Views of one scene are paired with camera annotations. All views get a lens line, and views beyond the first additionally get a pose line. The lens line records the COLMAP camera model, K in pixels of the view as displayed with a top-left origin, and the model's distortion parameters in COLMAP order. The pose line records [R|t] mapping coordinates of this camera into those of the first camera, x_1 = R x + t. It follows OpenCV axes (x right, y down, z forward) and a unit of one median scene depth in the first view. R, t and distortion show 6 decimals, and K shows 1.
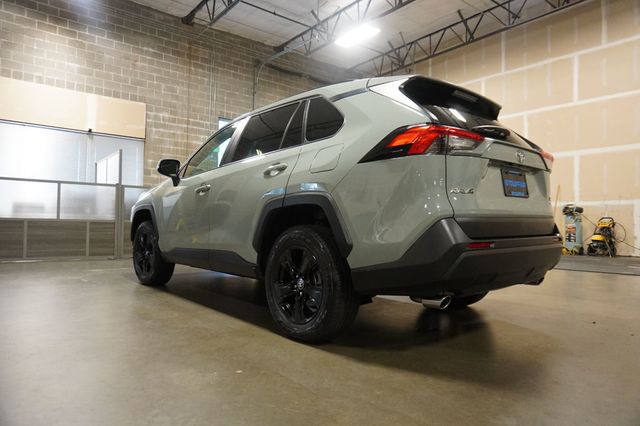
lens RADIAL K [[438.0, 0, 320.0], [0, 438.0, 213.0], [0, 0, 1]] dist [-0.000320, 0.000307]
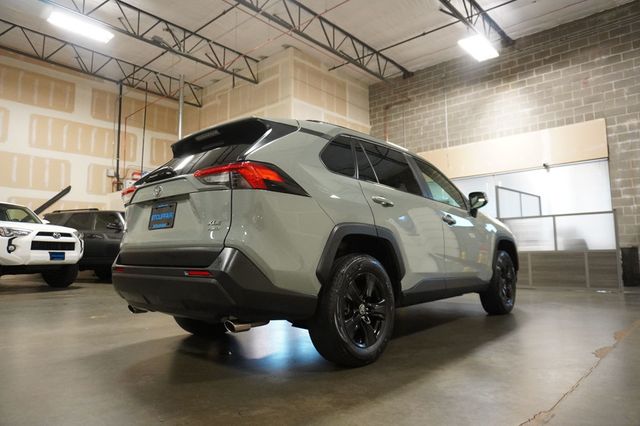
lens RADIAL K [[438.0, 0, 320.0], [0, 438.0, 213.0], [0, 0, 1]] dist [-0.000320, 0.000307]
pose [[0.118711, -0.111754, -0.986620, 0.390198], [0.039599, 0.993388, -0.107756, 0.014786], [0.992139, -0.026278, 0.122352, 0.312542]]
